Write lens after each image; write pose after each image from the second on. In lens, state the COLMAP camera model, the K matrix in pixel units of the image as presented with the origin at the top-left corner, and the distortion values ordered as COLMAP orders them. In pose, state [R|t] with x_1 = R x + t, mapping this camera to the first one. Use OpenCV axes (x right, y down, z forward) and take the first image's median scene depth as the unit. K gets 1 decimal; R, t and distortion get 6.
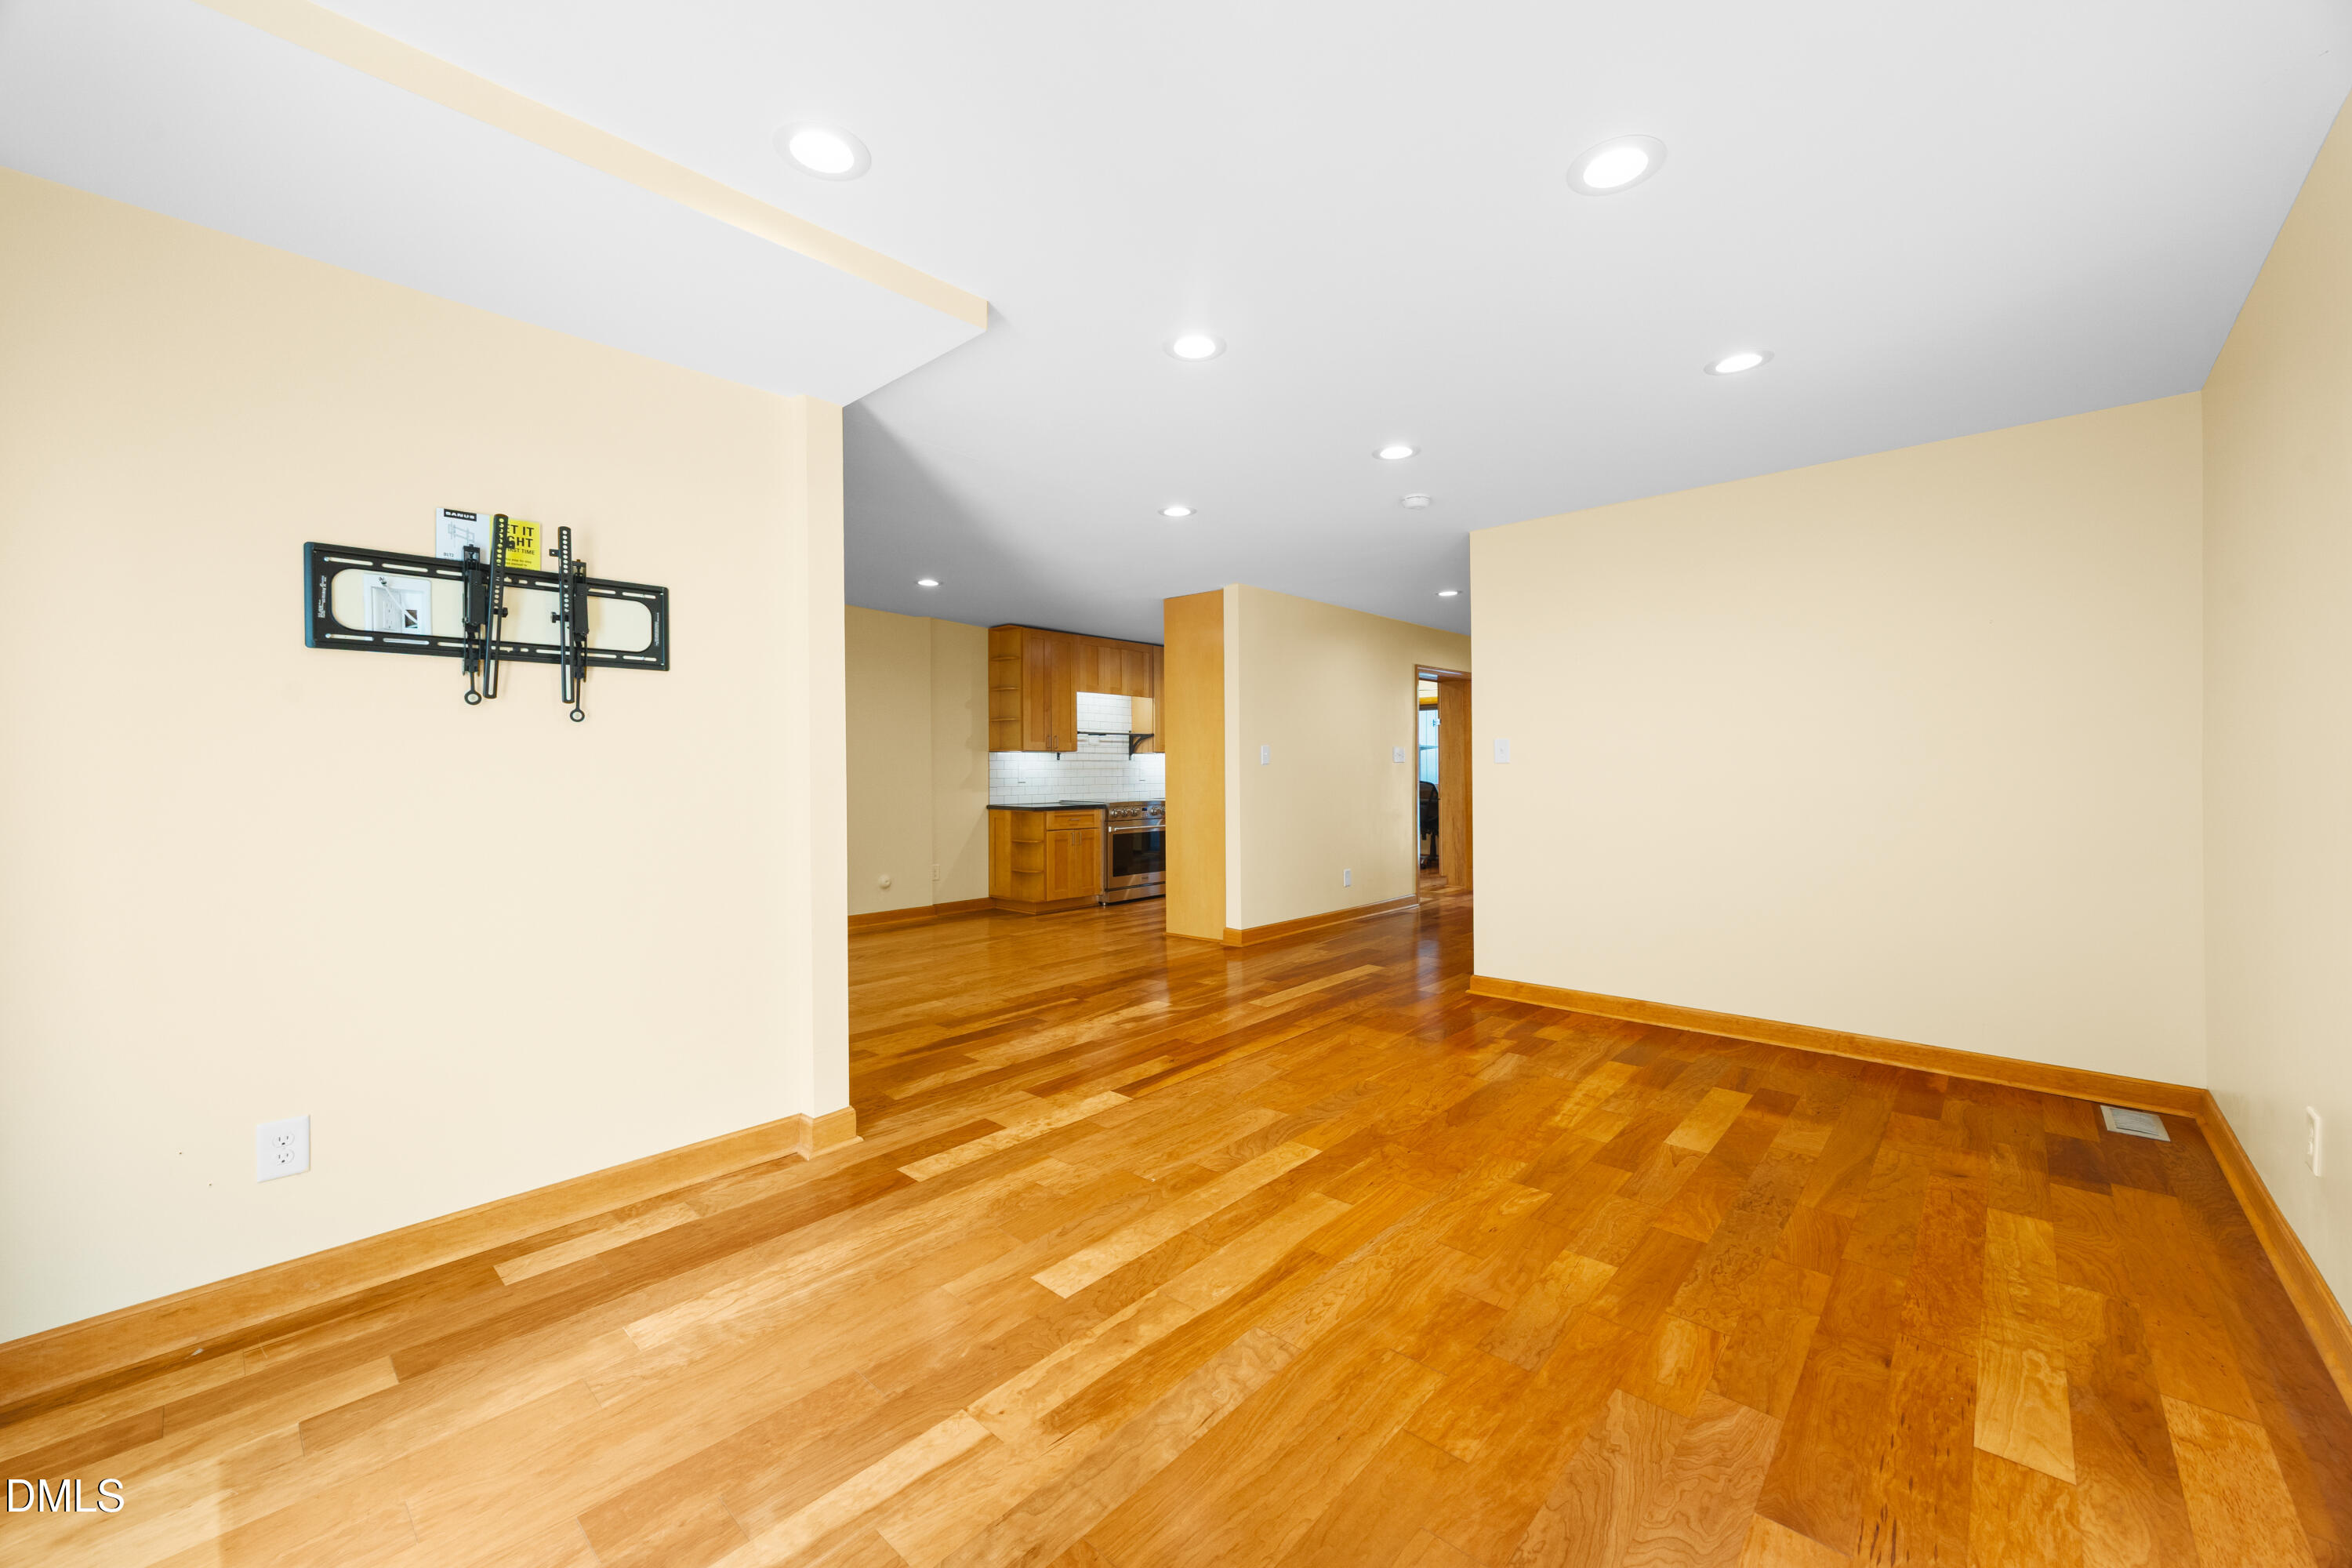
lens RADIAL K [[916.8, 0, 1194.2], [0, 916.8, 783.0], [0, 0, 1]] dist [-0.001229, -0.000276]
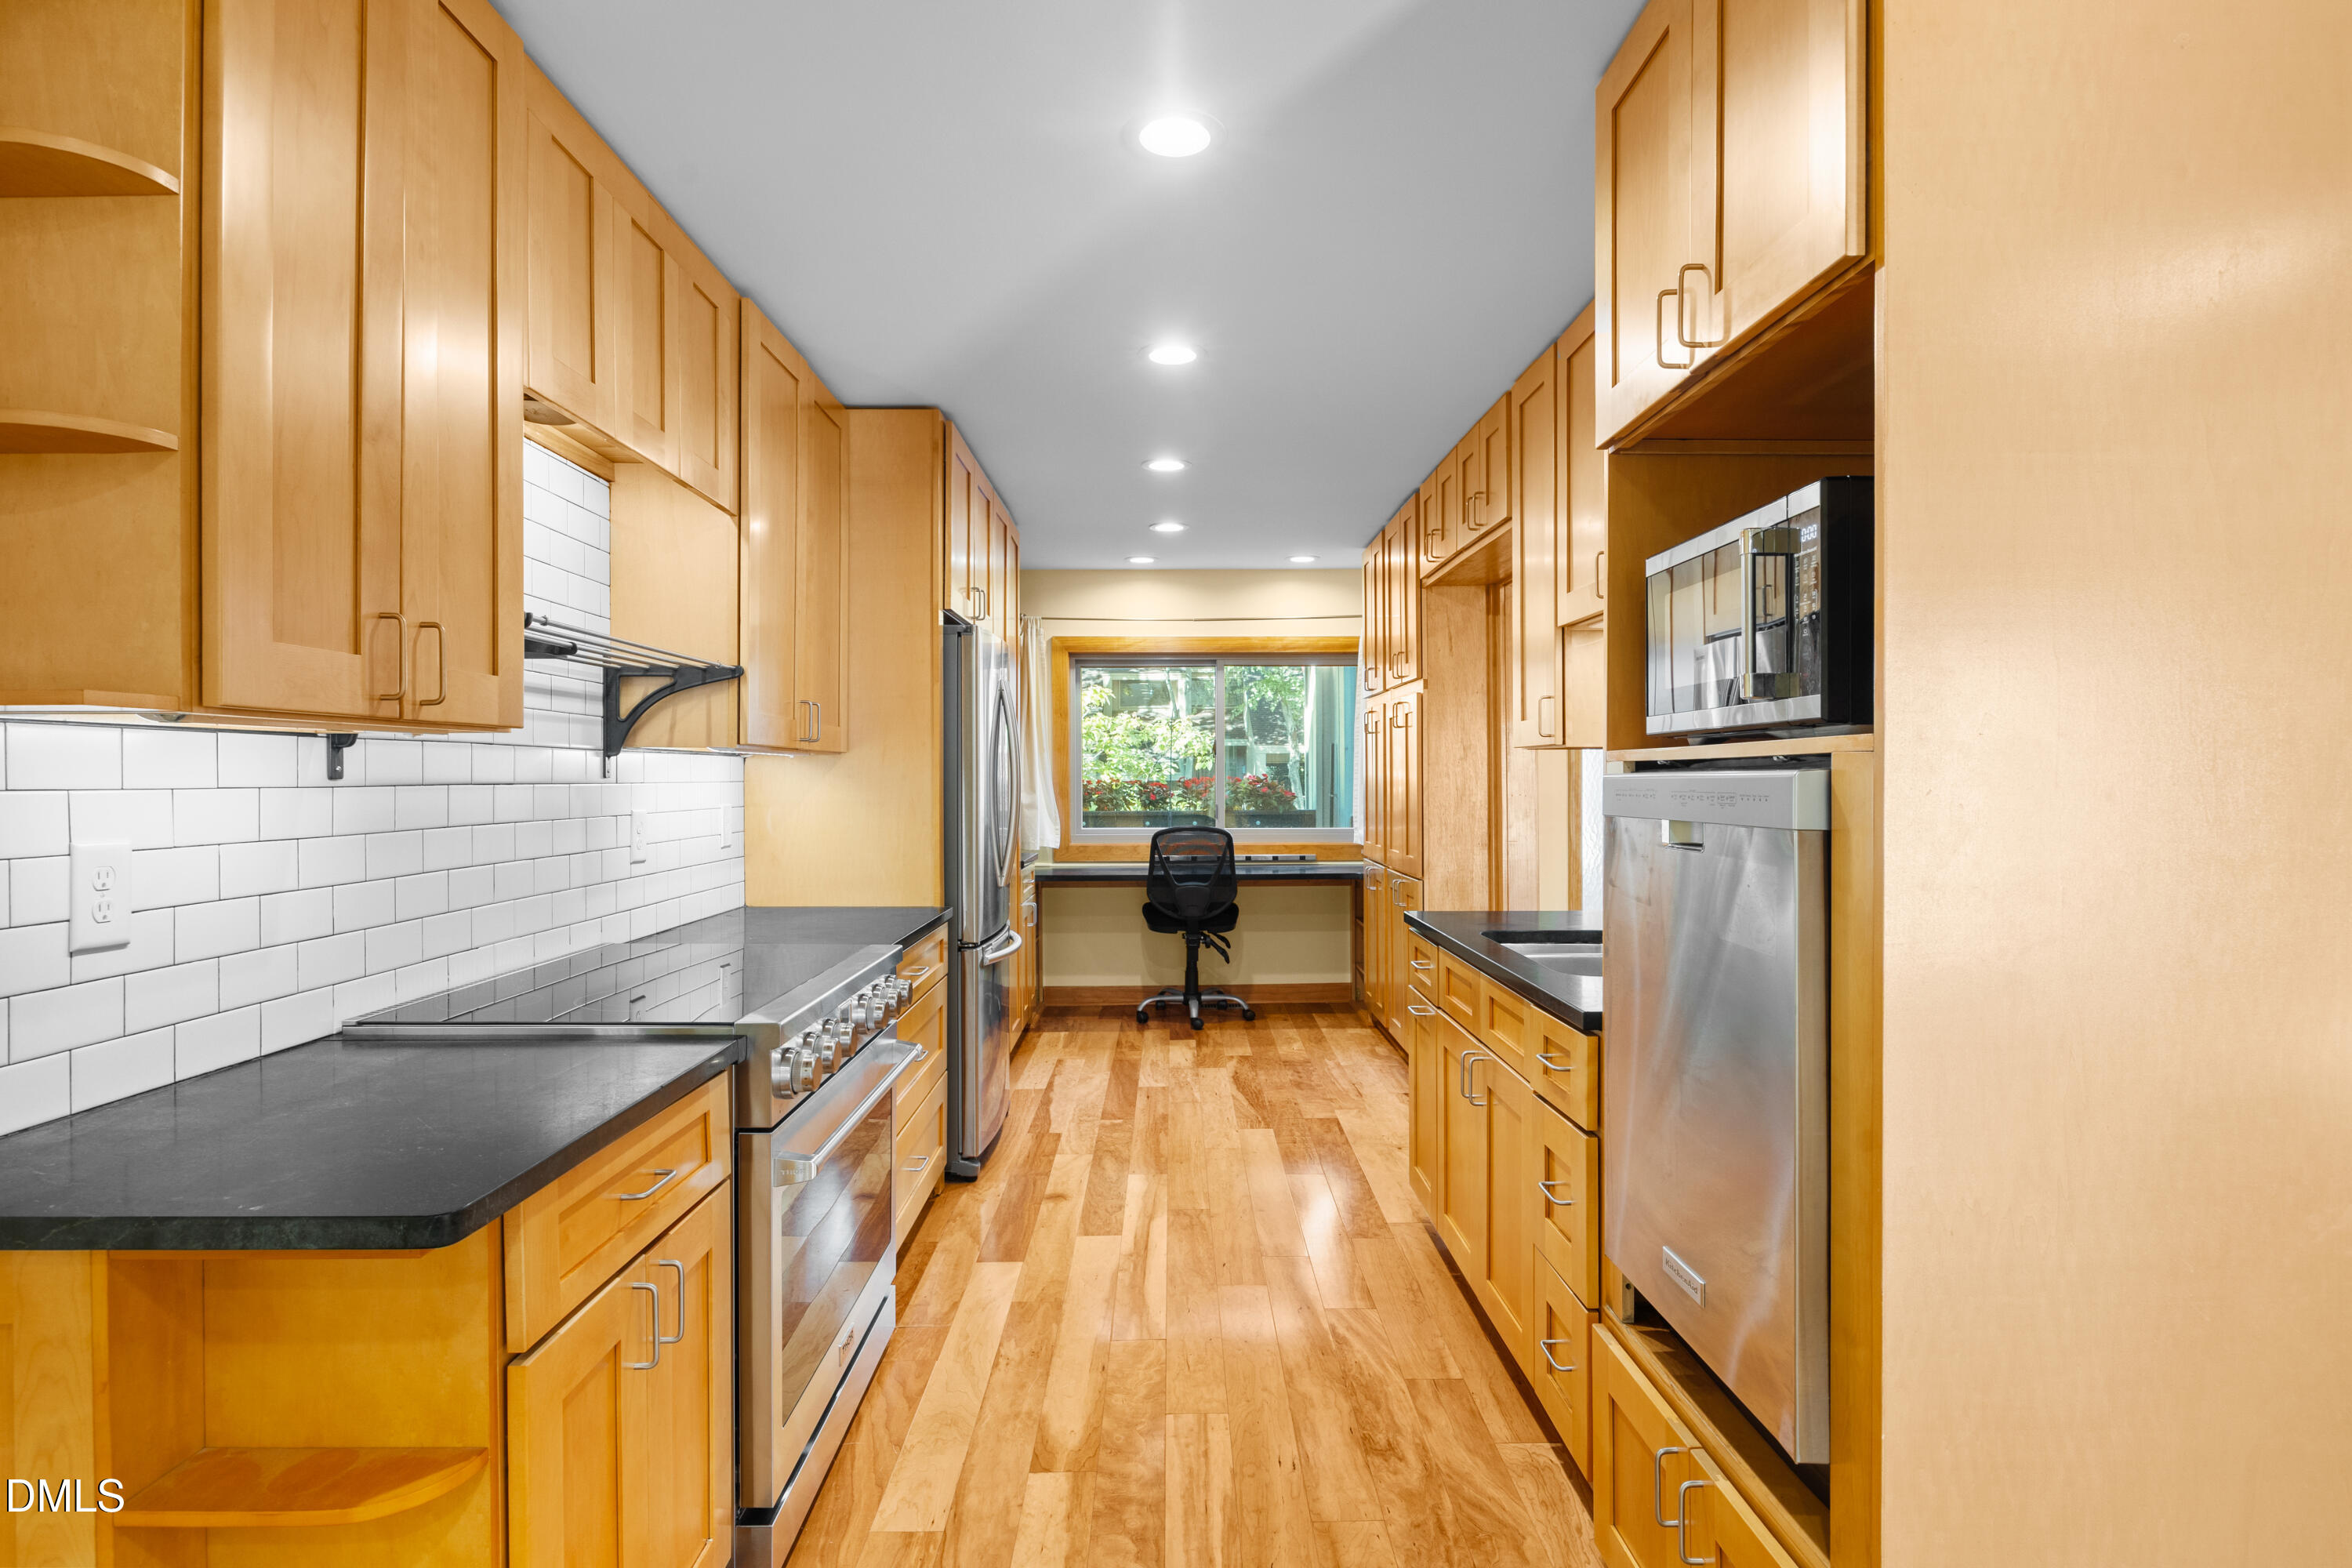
lens RADIAL K [[1233.9, 0, 1171.8], [0, 1233.9, 784.2], [0, 0, 1]] dist [0.012463, -0.000054]
pose [[0.740267, 0.006203, 0.672285, -0.521038], [0.004714, 0.999885, -0.014416, -0.055991], [-0.672297, 0.013841, 0.740152, 2.024493]]
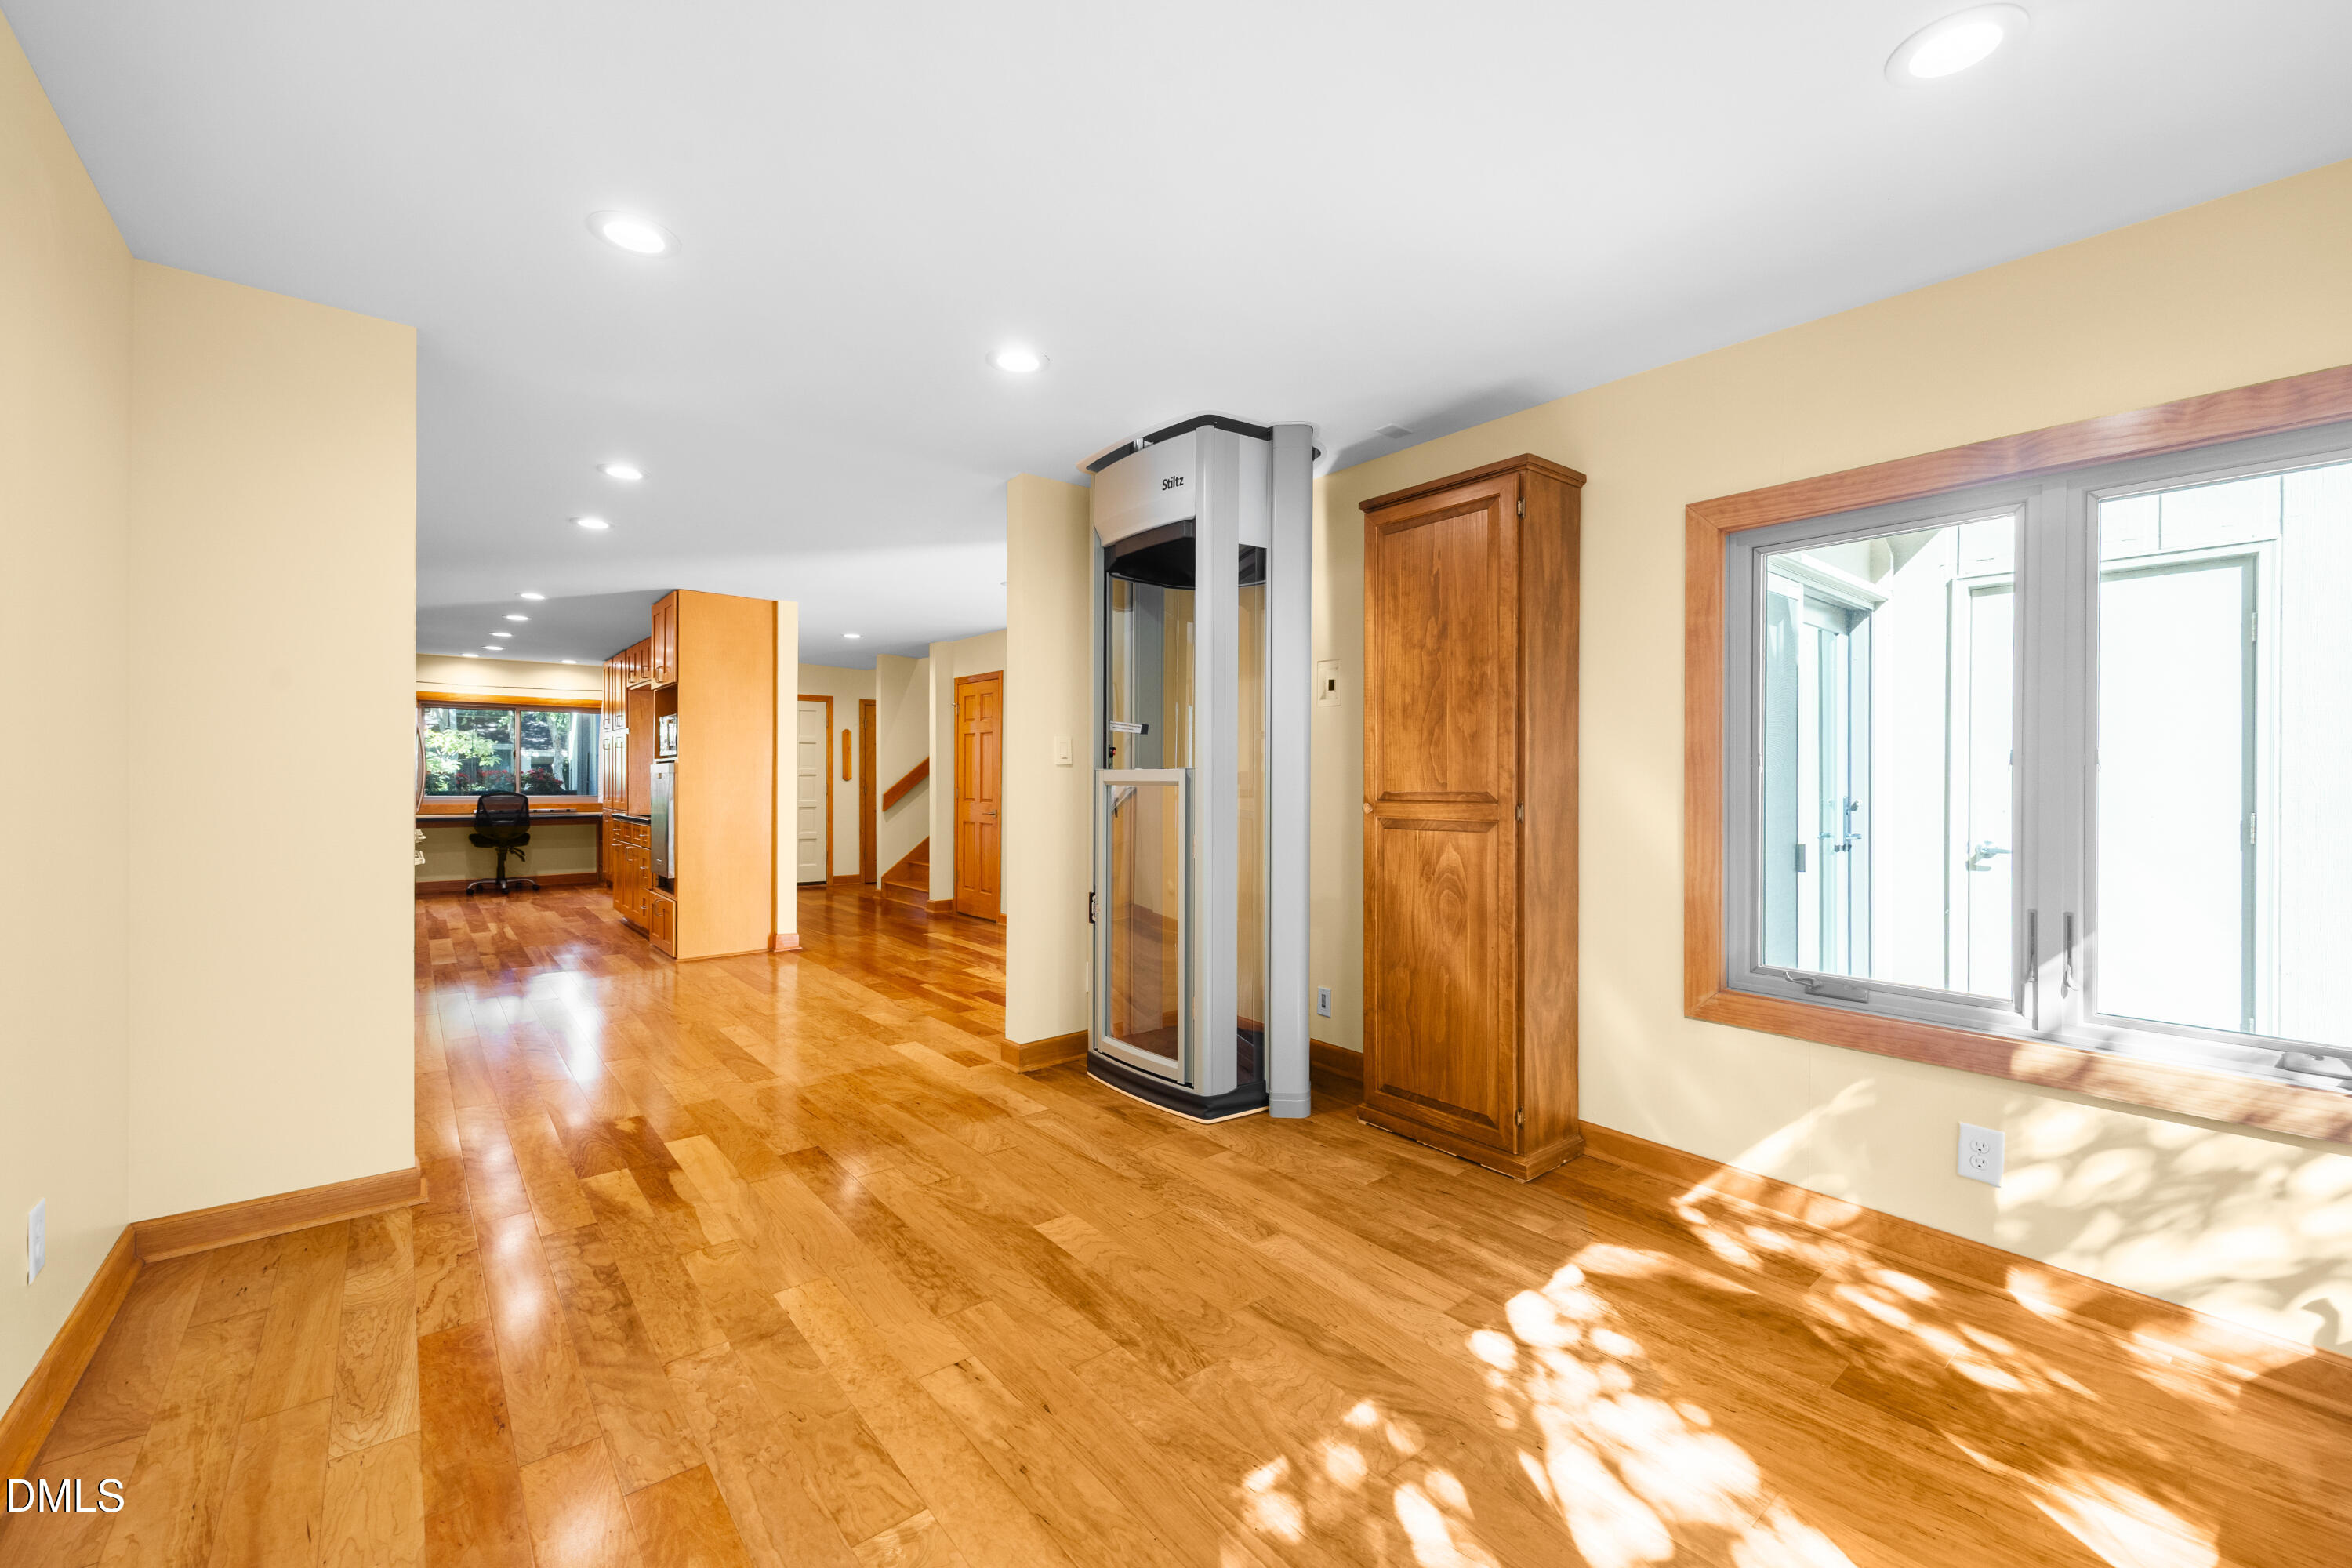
lens RADIAL K [[916.8, 0, 1158.8], [0, 916.8, 778.0], [0, 0, 1]] dist [-0.001229, -0.000276]
pose [[0.152453, 0.014812, 0.988200, -1.858197], [0.010038, 0.999813, -0.016535, 0.010389], [-0.988260, 0.012440, 0.152276, 0.847563]]
